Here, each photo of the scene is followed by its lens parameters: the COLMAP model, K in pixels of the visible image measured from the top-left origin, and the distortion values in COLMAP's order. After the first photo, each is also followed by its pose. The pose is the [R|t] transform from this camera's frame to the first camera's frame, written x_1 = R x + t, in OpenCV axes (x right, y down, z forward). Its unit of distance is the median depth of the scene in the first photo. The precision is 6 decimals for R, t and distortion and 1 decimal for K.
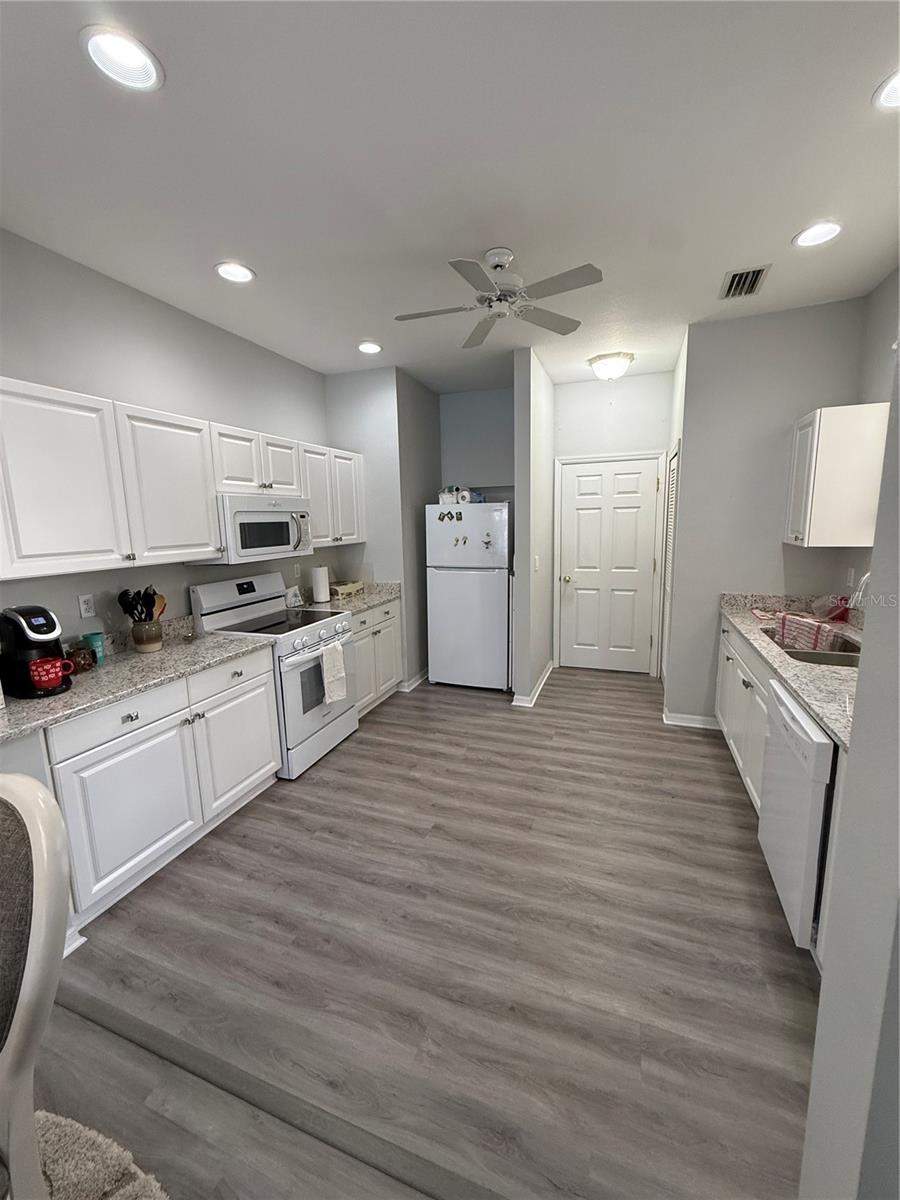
lens RADIAL K [[482.5, 0, 448.2], [0, 482.5, 598.1], [0, 0, 1]] dist [-0.000916, 0.000079]
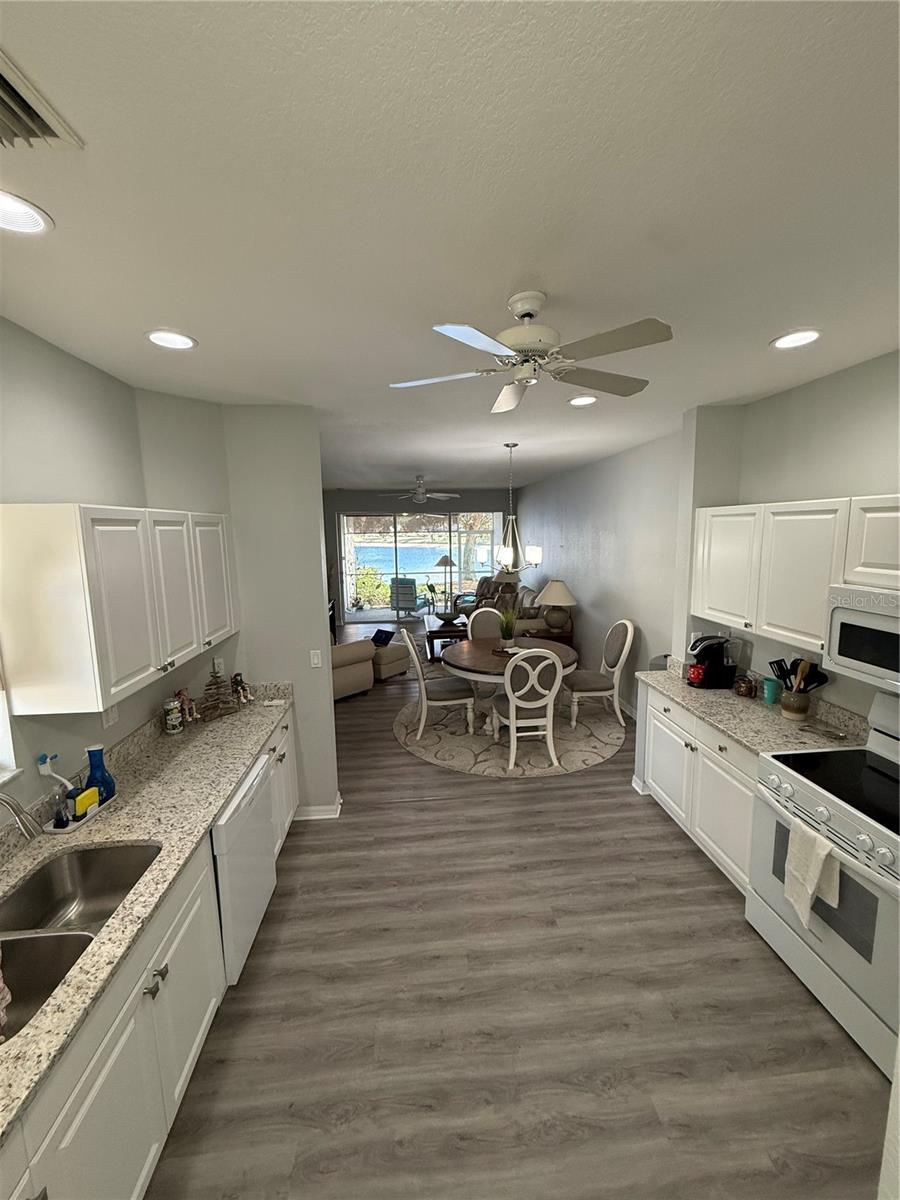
lens RADIAL K [[482.5, 0, 451.8], [0, 482.5, 595.9], [0, 0, 1]] dist [-0.000916, 0.000079]
pose [[-0.900552, 0.098094, -0.423538, 0.475954], [-0.033432, 0.955702, 0.292431, -0.419861], [0.433462, 0.277509, -0.857379, 1.444273]]
